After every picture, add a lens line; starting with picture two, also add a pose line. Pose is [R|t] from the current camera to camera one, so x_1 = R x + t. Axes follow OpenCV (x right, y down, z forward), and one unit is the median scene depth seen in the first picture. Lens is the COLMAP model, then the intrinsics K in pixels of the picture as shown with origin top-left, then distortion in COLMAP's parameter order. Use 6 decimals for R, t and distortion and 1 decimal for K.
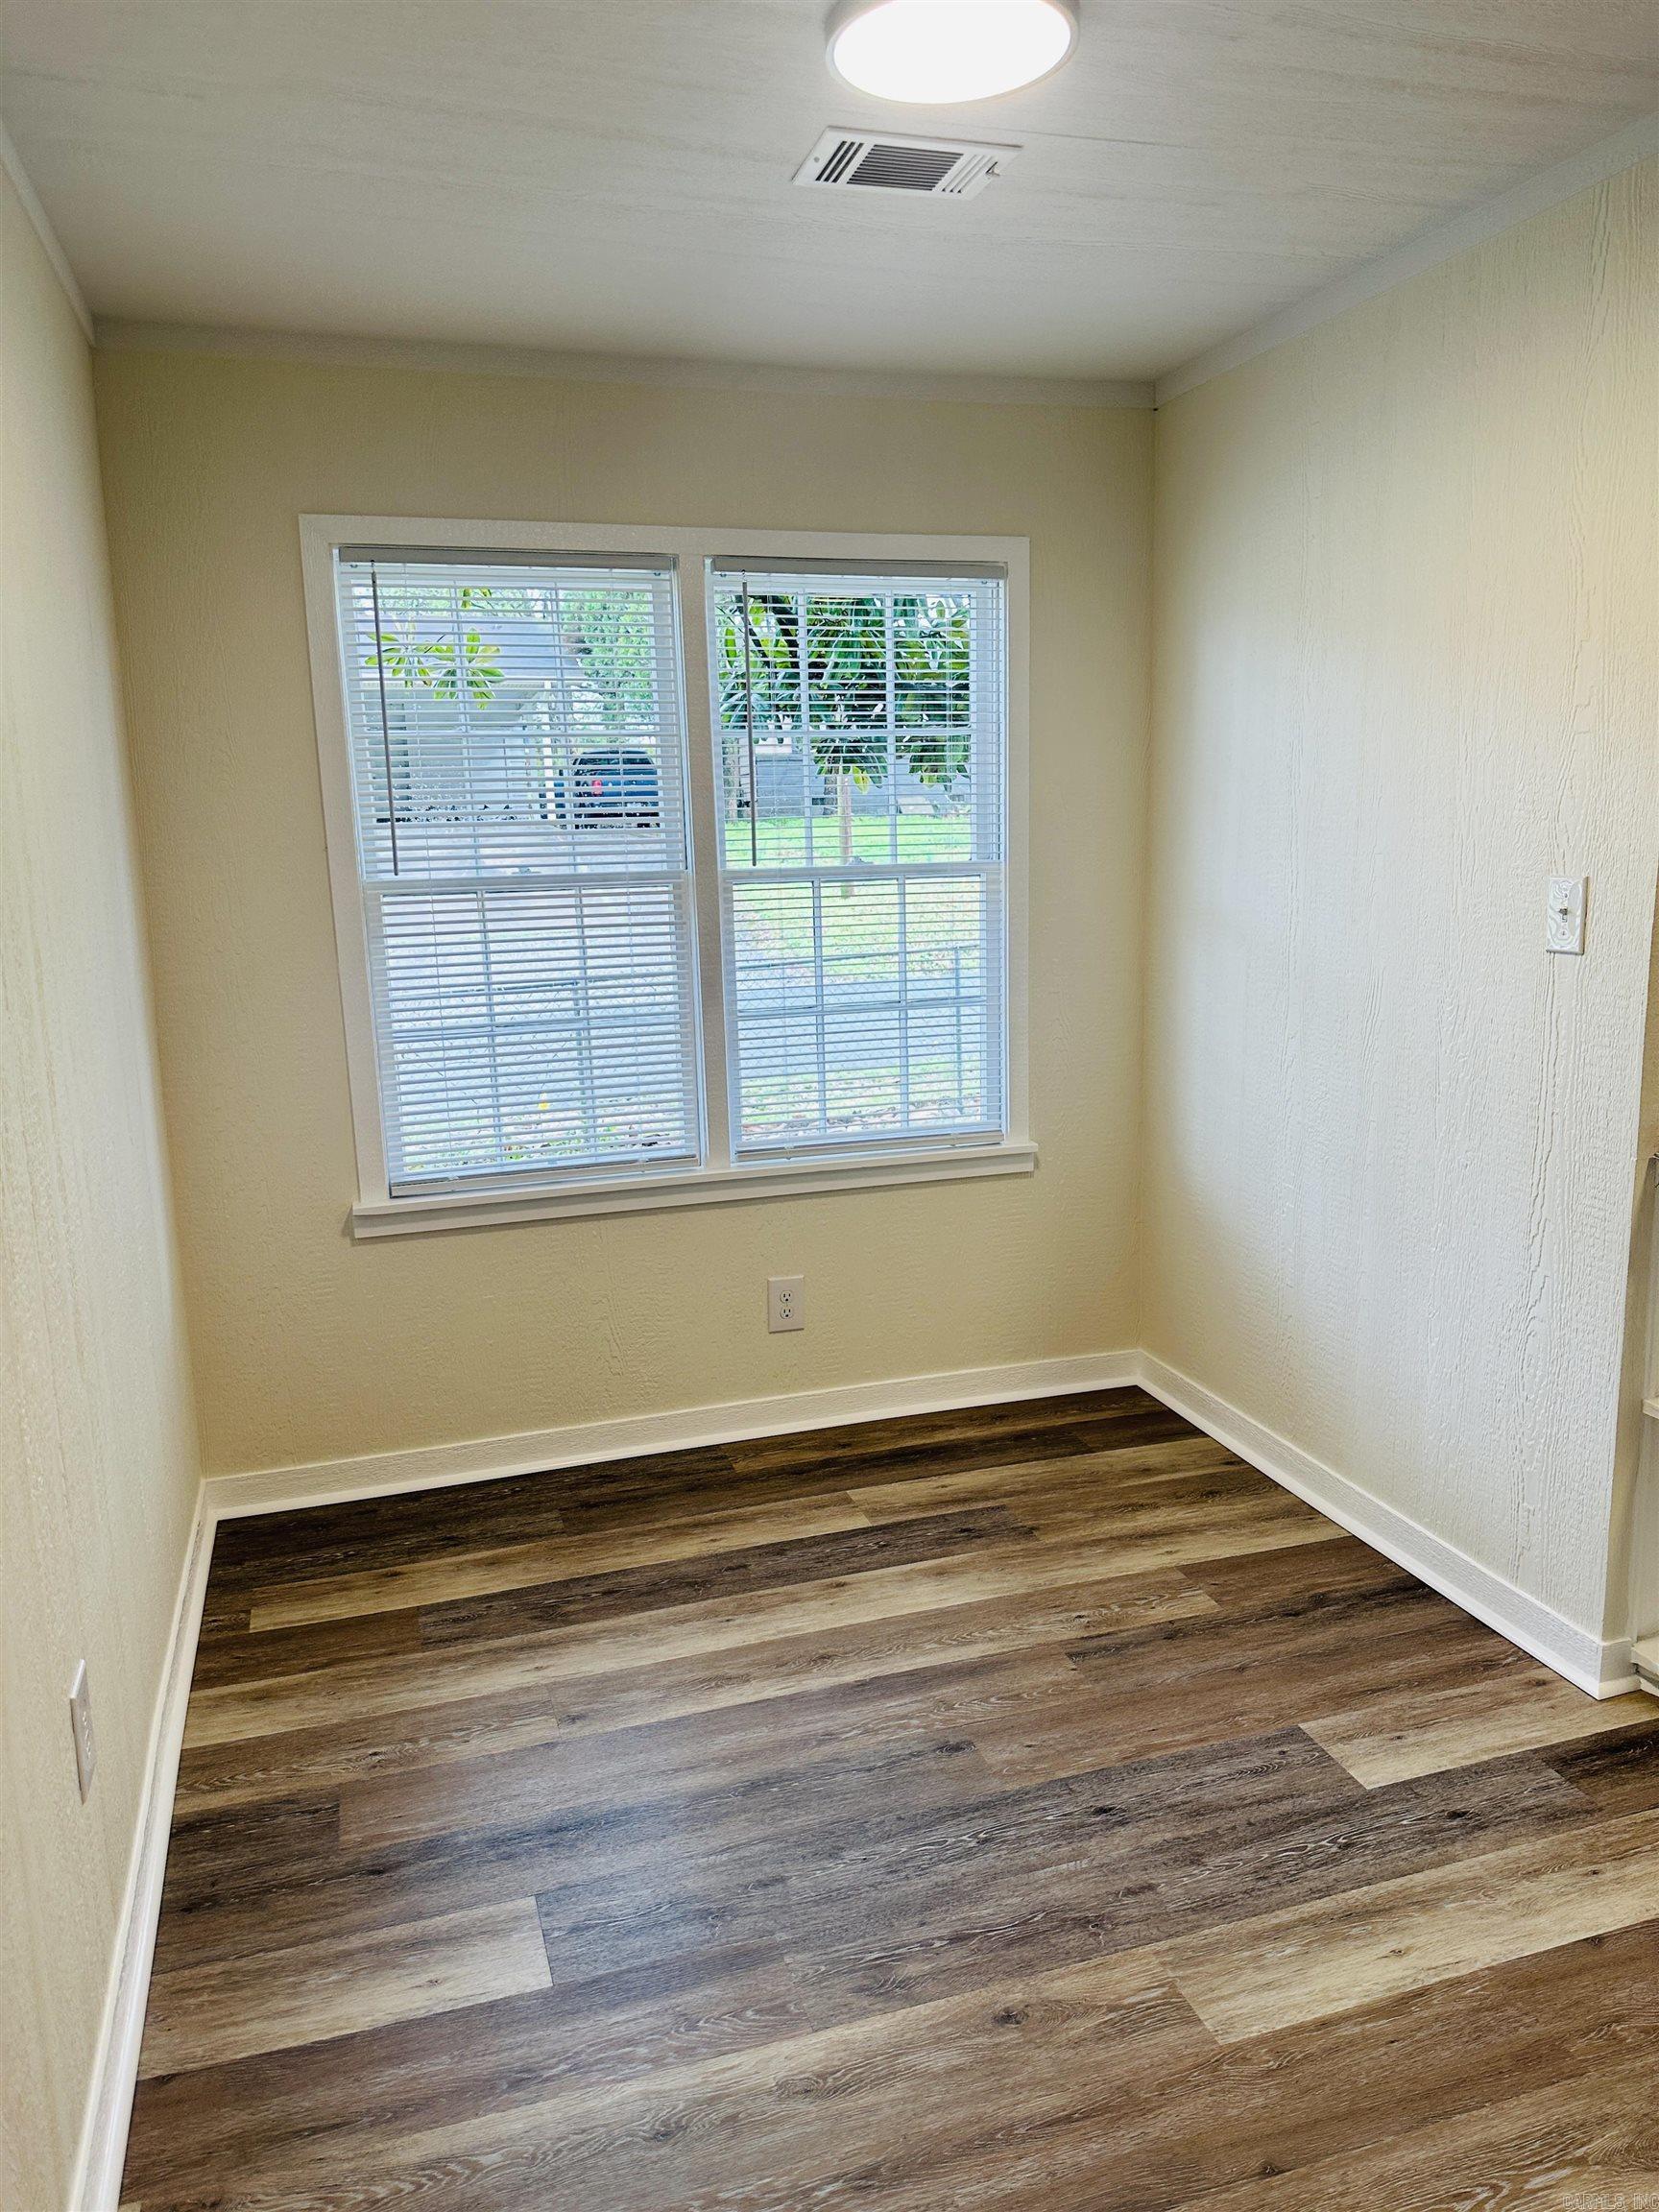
lens RADIAL K [[1564.1, 0, 834.3], [0, 1564.1, 1102.6], [0, 0, 1]] dist [0.030558, -0.031370]
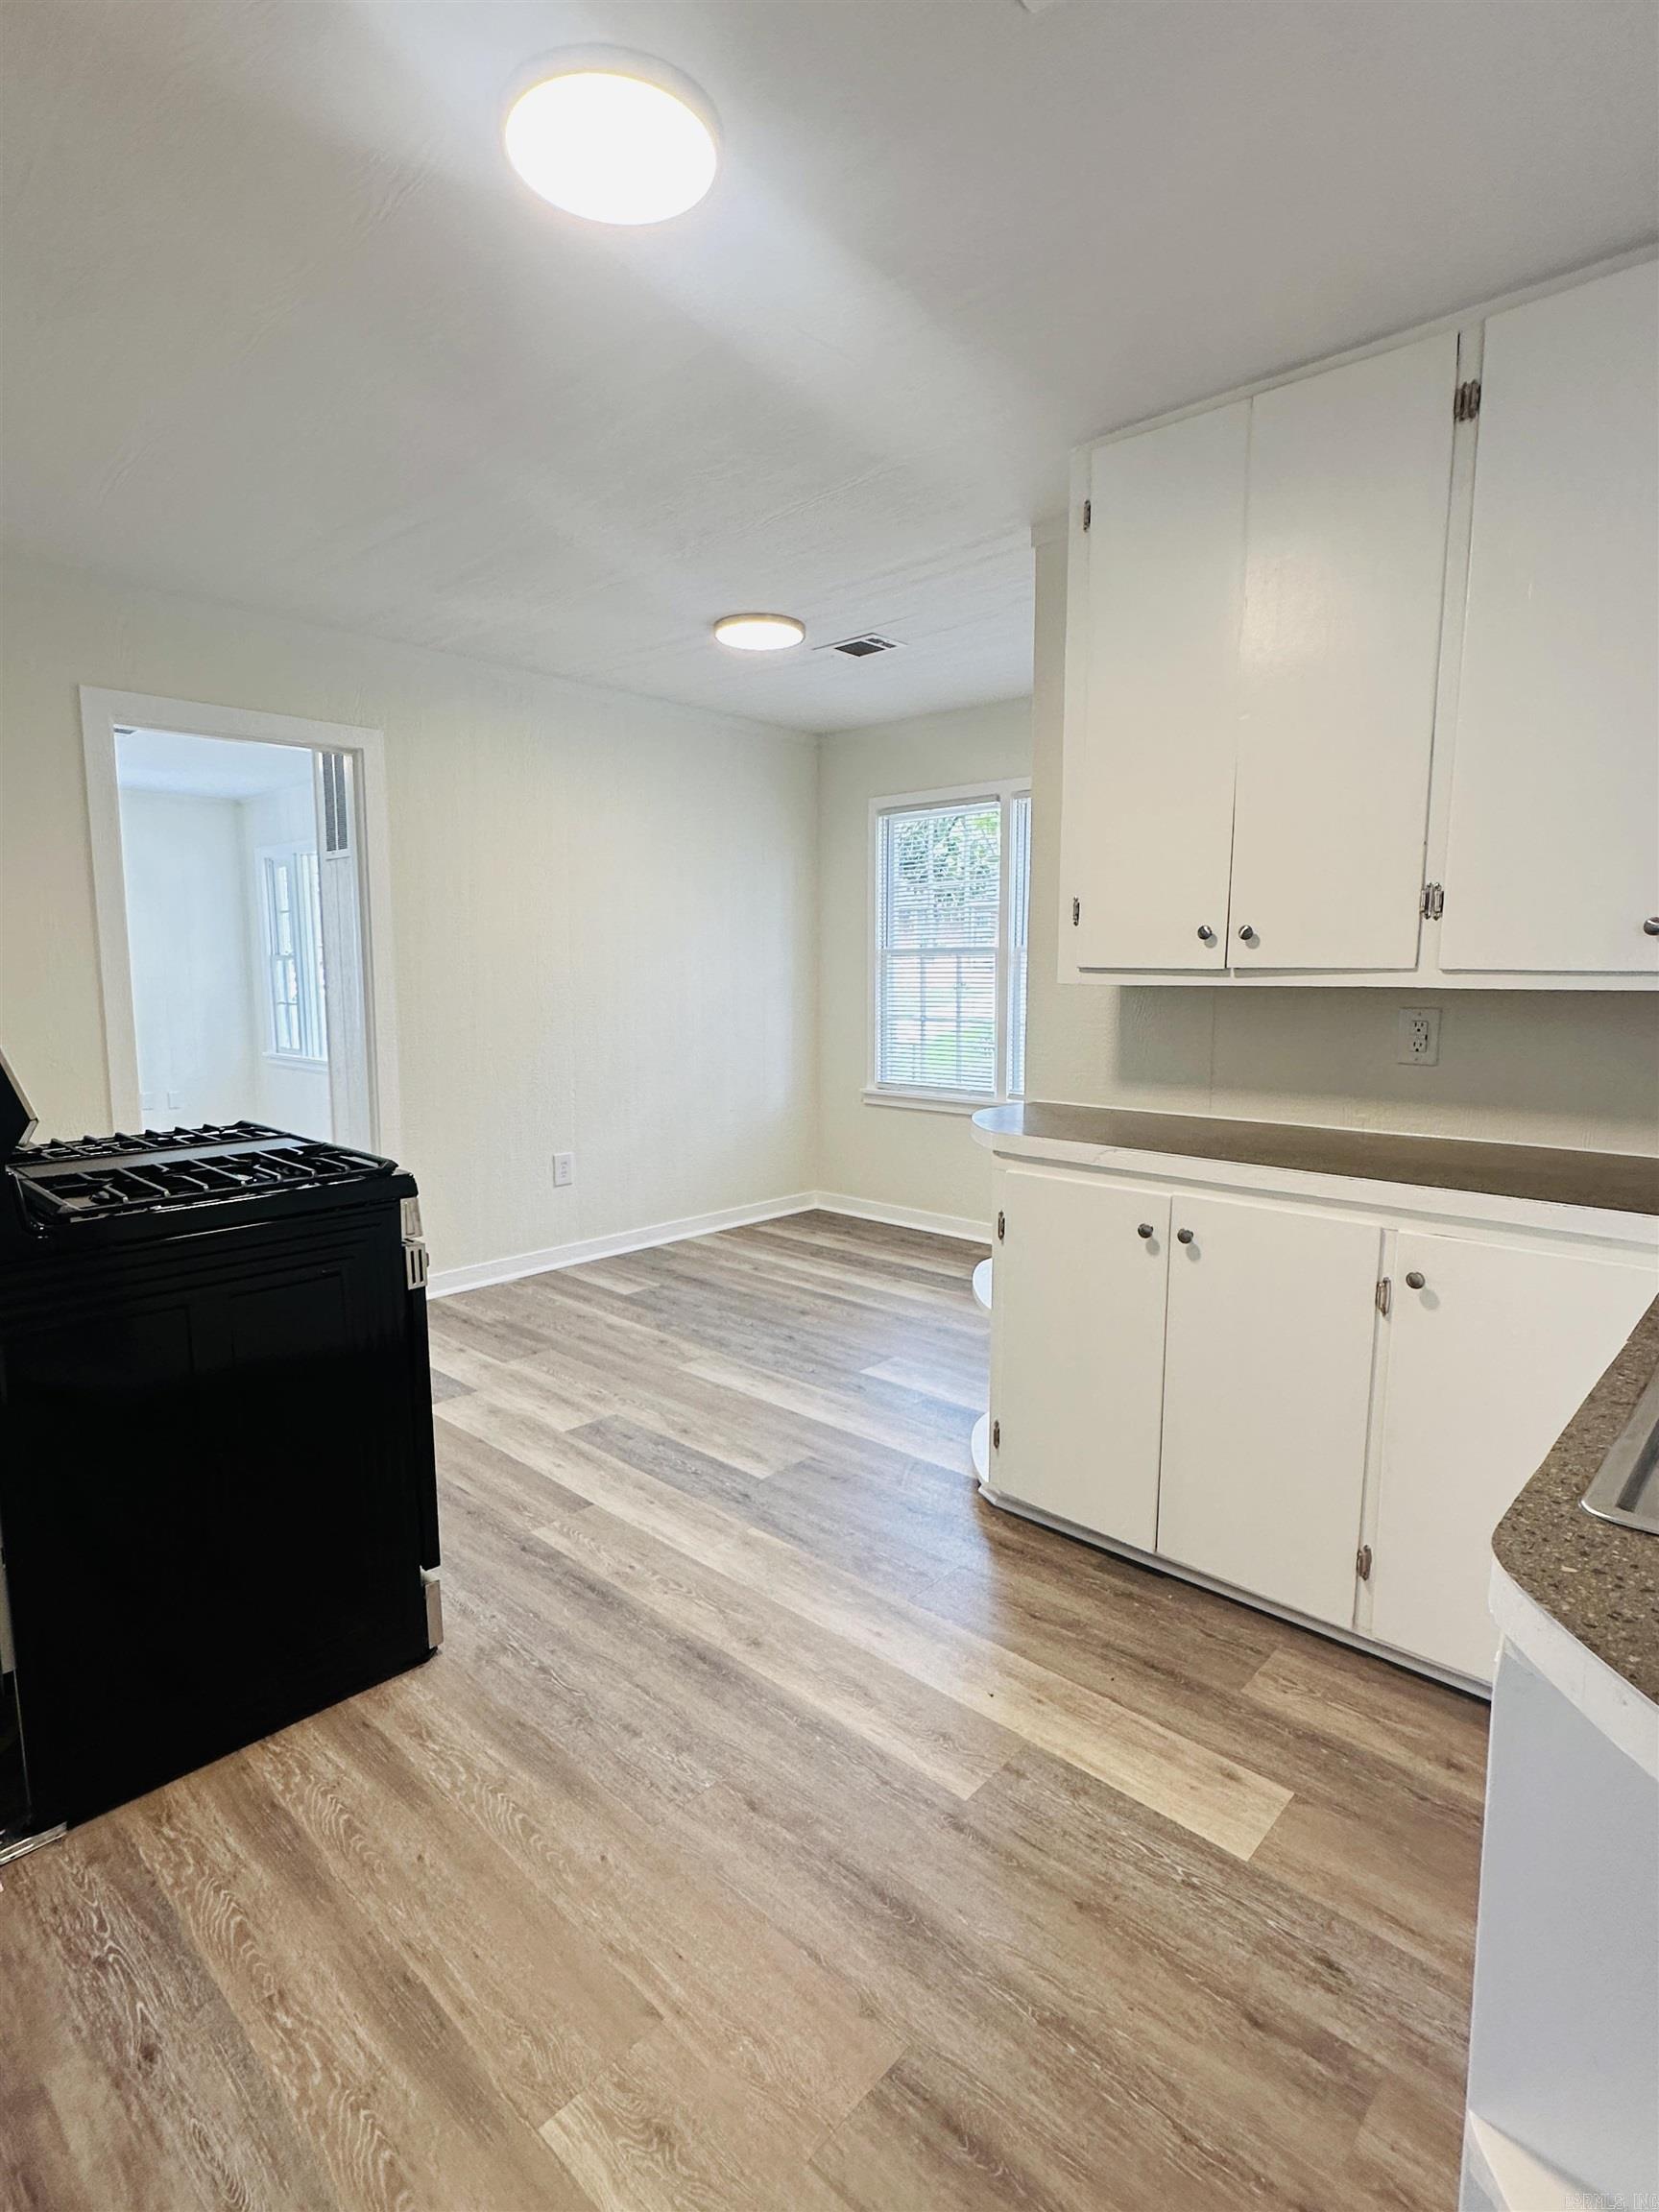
lens RADIAL K [[1094.8, 0, 829.4], [0, 1094.8, 1107.9], [0, 0, 1]] dist [0.001531, 0.000091]
pose [[0.495821, 0.137481, -0.857473, 1.427144], [-0.178841, 0.982390, 0.054097, 0.020965], [0.849810, 0.126528, 0.511676, 0.171763]]
